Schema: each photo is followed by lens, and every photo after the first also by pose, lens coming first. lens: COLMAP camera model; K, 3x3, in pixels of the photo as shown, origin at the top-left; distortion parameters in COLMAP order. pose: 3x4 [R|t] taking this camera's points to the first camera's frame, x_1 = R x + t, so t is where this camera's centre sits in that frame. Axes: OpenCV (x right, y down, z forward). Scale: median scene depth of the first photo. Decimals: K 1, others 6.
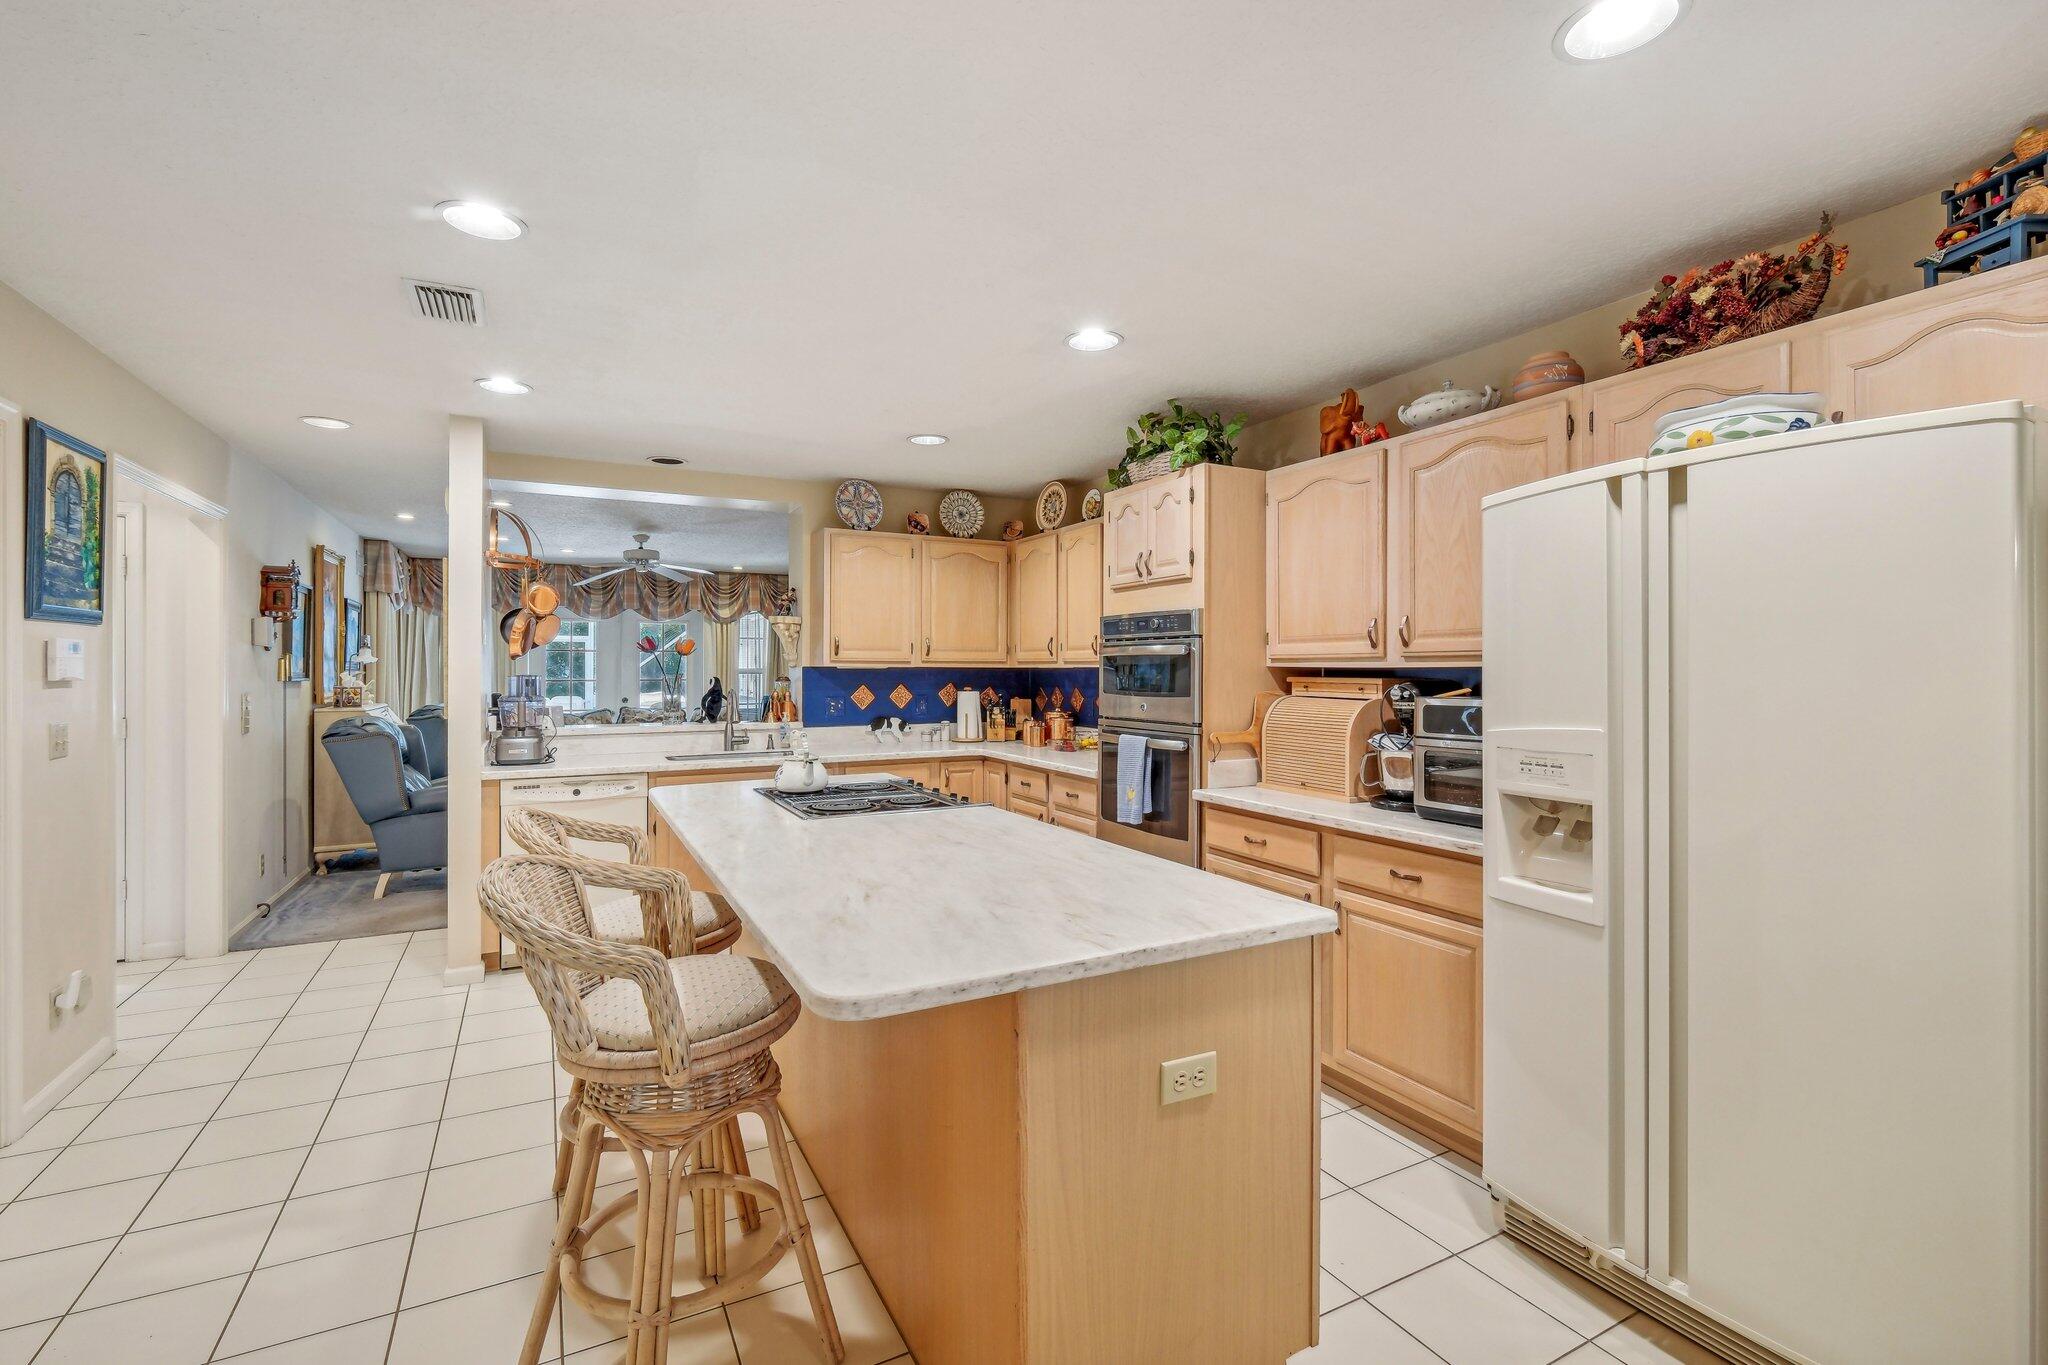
lens RADIAL K [[908.6, 0, 1020.6], [0, 908.6, 682.2], [0, 0, 1]] dist [-0.005061, -0.000025]
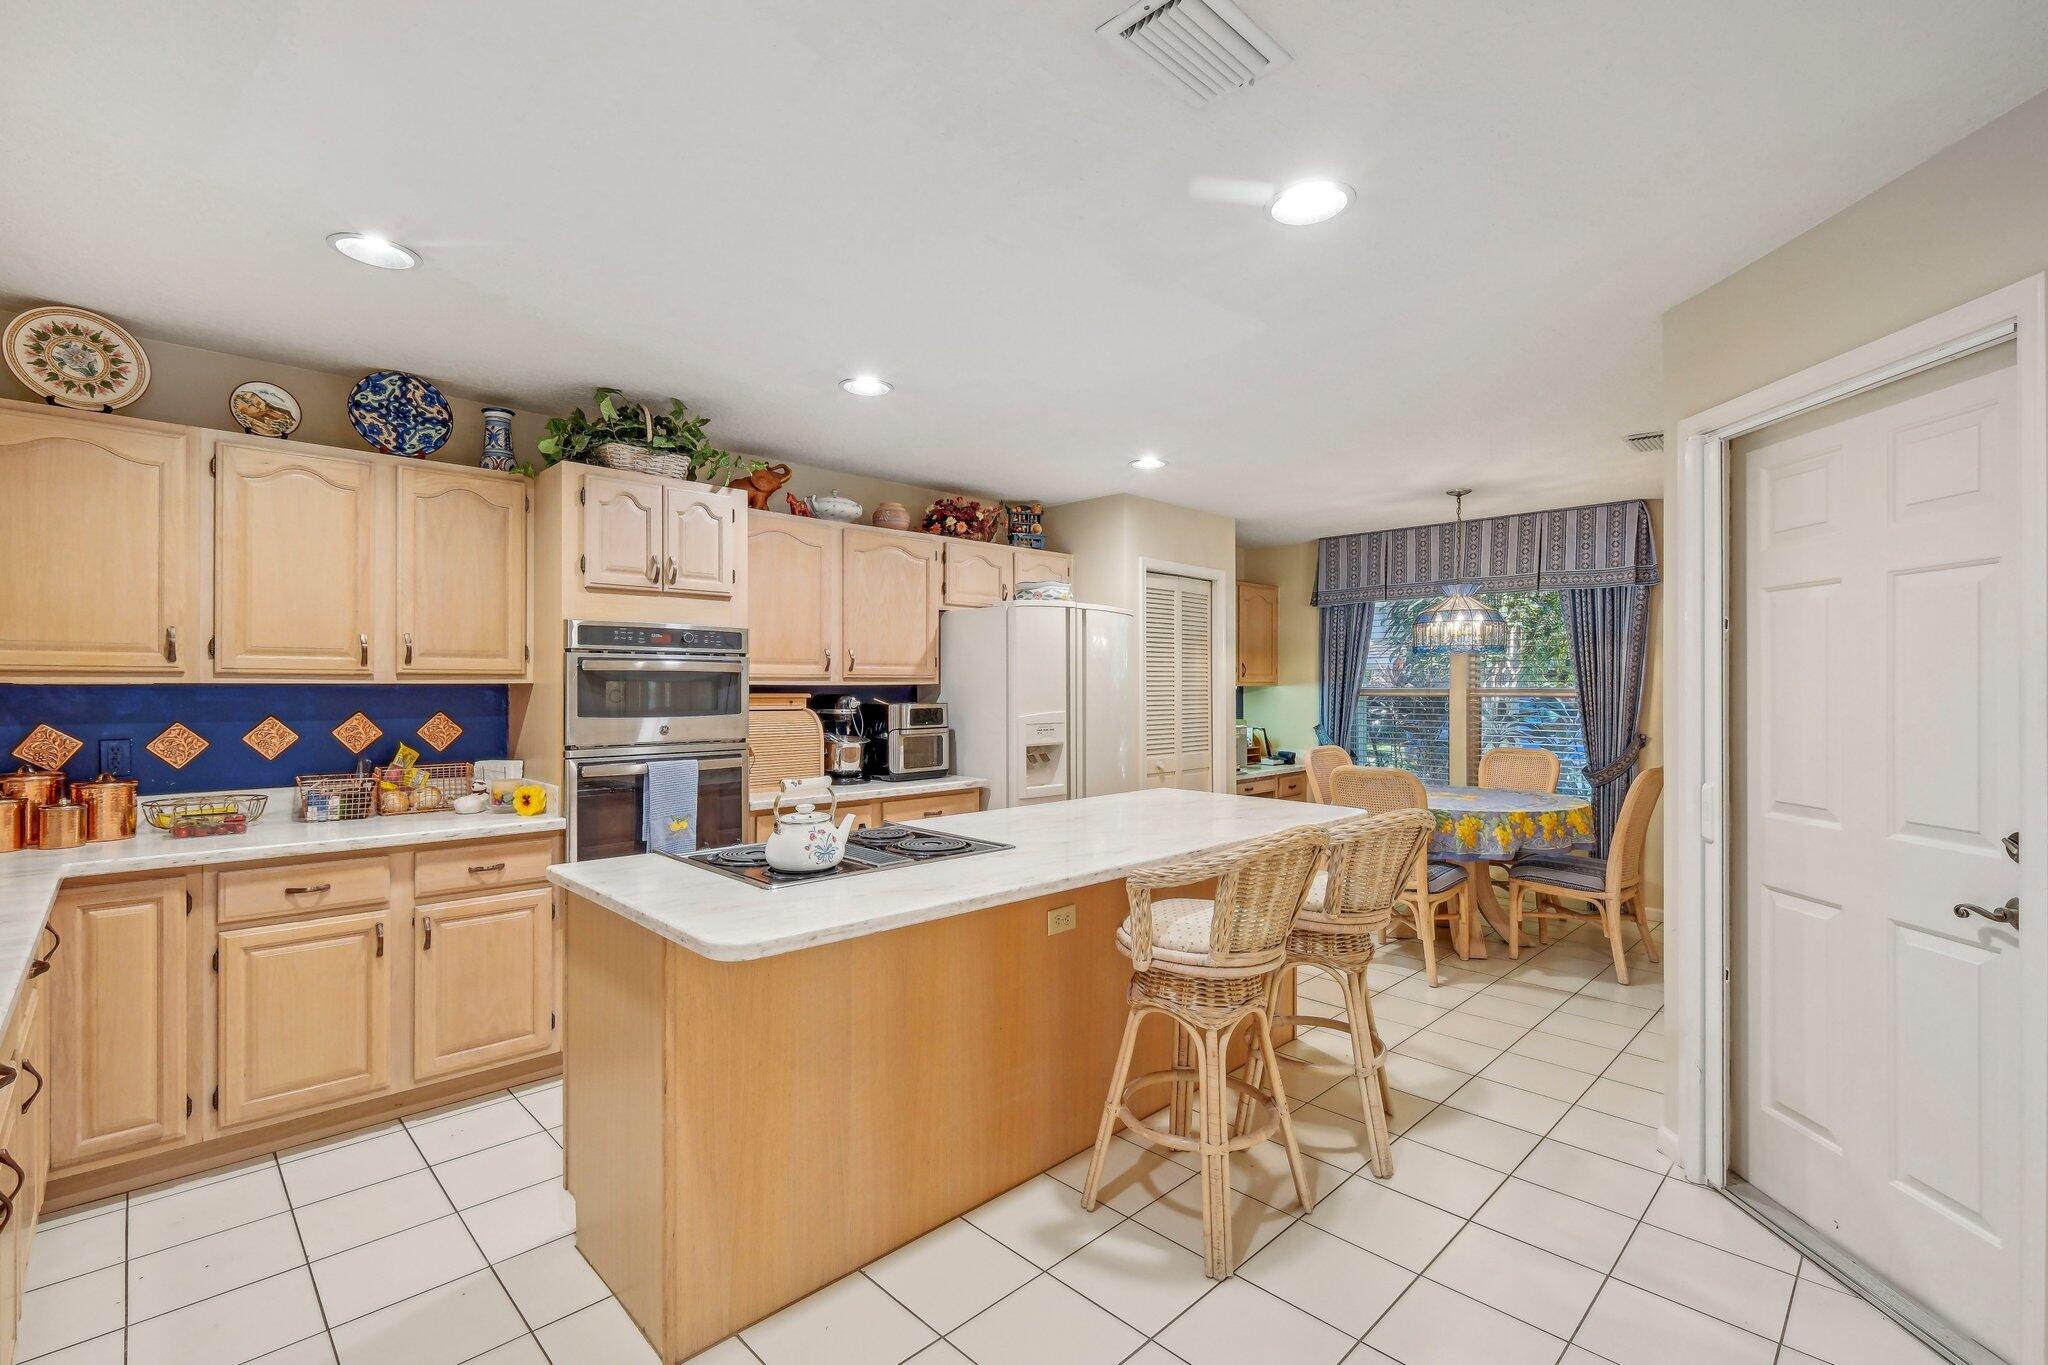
lens RADIAL K [[908.6, 0, 1021.2], [0, 908.6, 685.8], [0, 0, 1]] dist [-0.005061, -0.000025]
pose [[-0.287414, 0.001164, 0.957806, -0.778462], [0.013163, 0.999910, 0.002735, -0.011995], [-0.957716, 0.013394, -0.287404, 0.865073]]
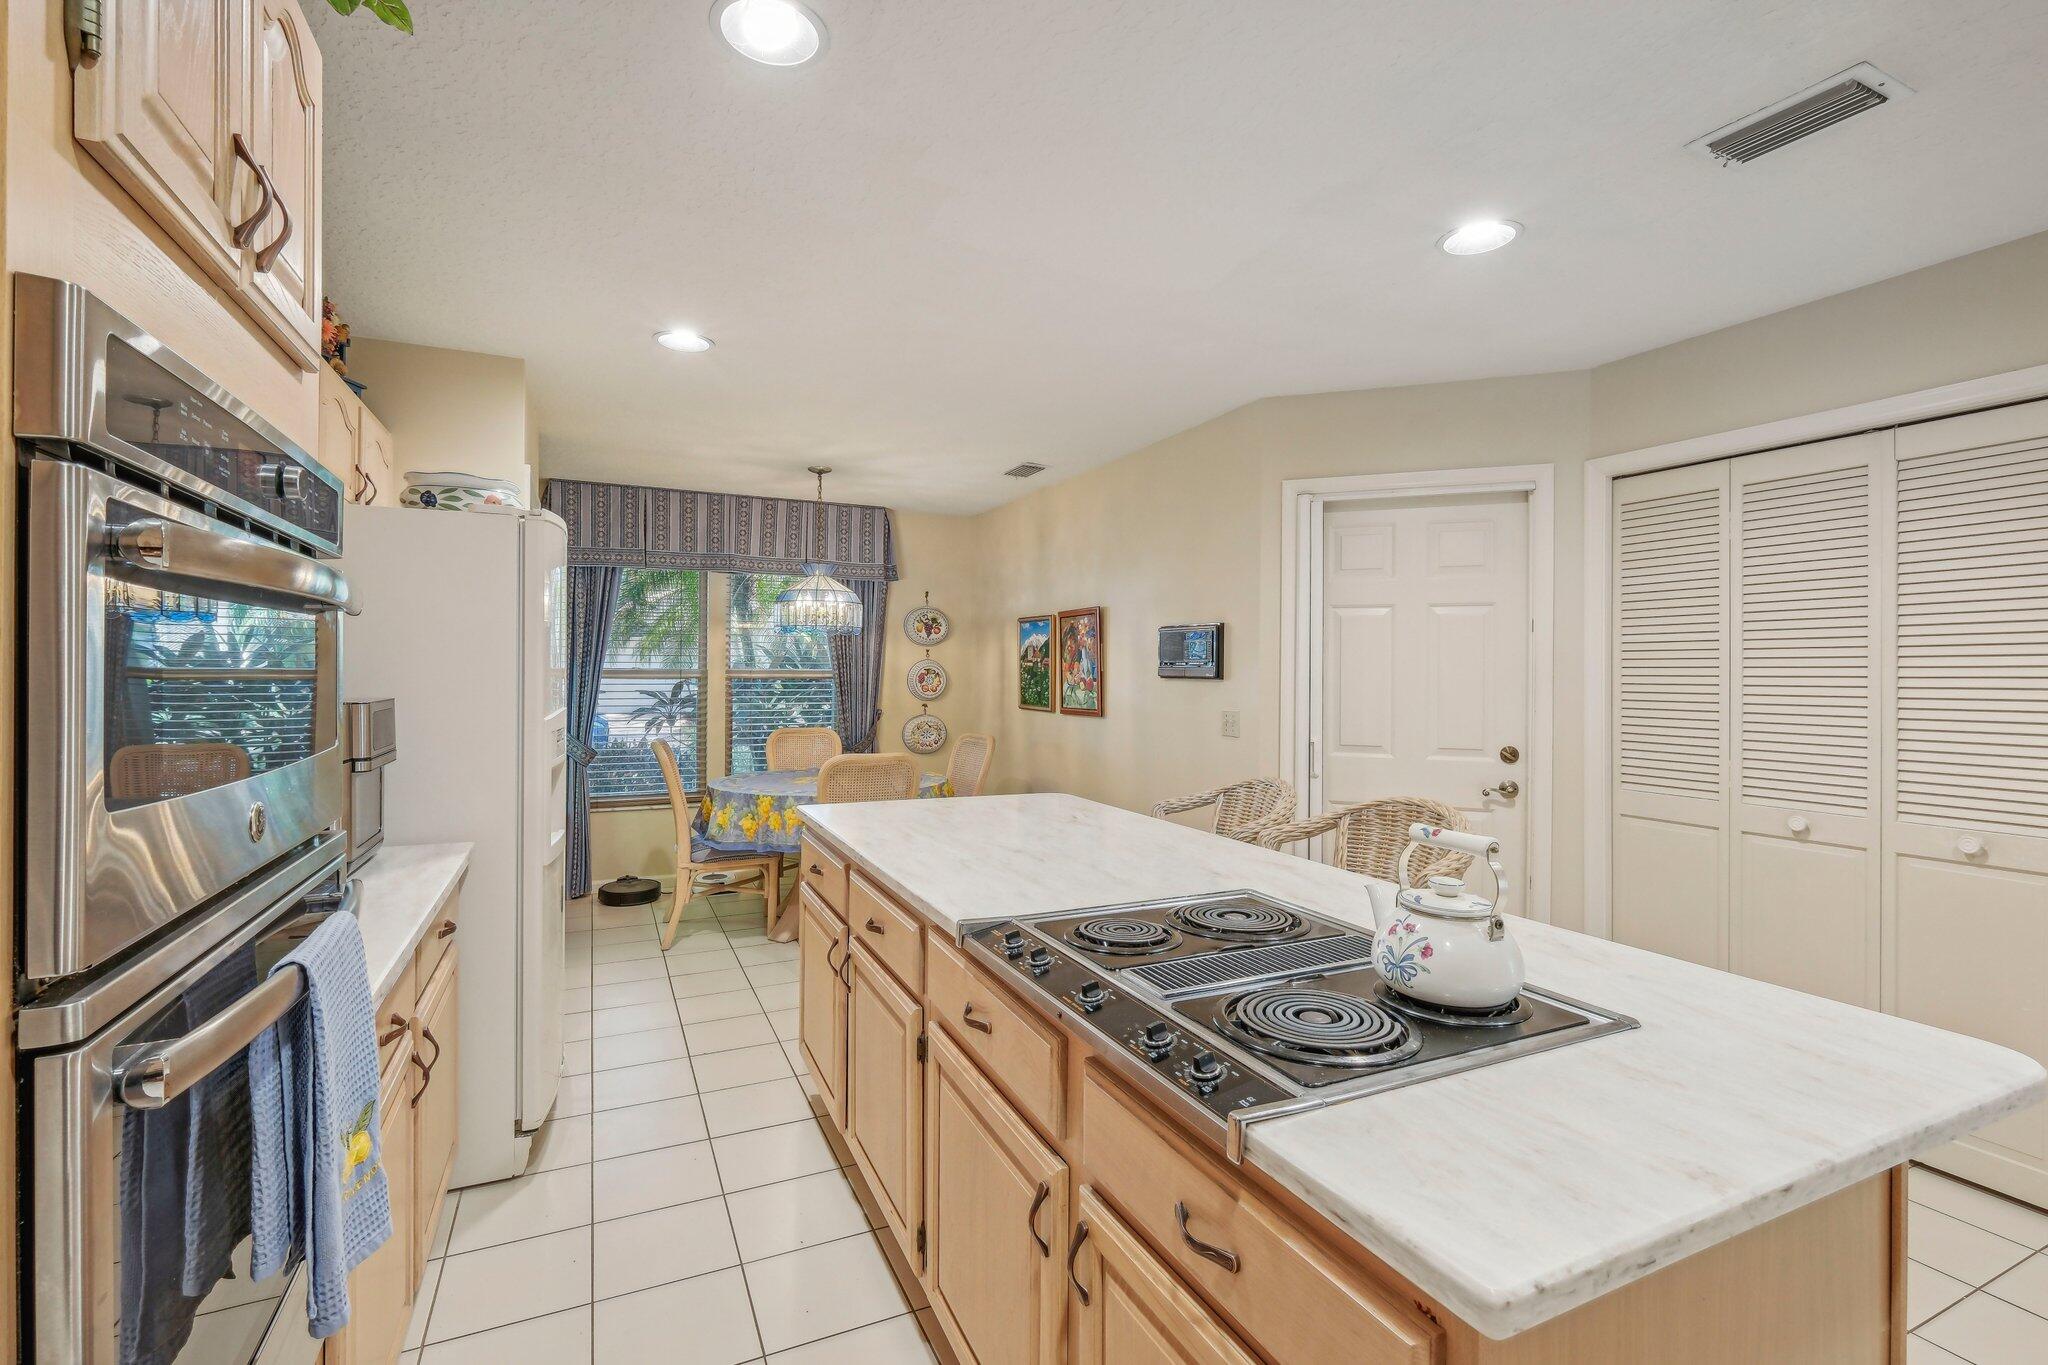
lens RADIAL K [[908.6, 0, 1011.6], [0, 908.6, 668.7], [0, 0, 1]] dist [-0.005061, -0.000025]
pose [[-0.999304, -0.002382, 0.037218, -0.039147], [-0.001860, 0.999900, 0.014051, -0.017072], [-0.037247, 0.013972, -0.999208, 1.148168]]
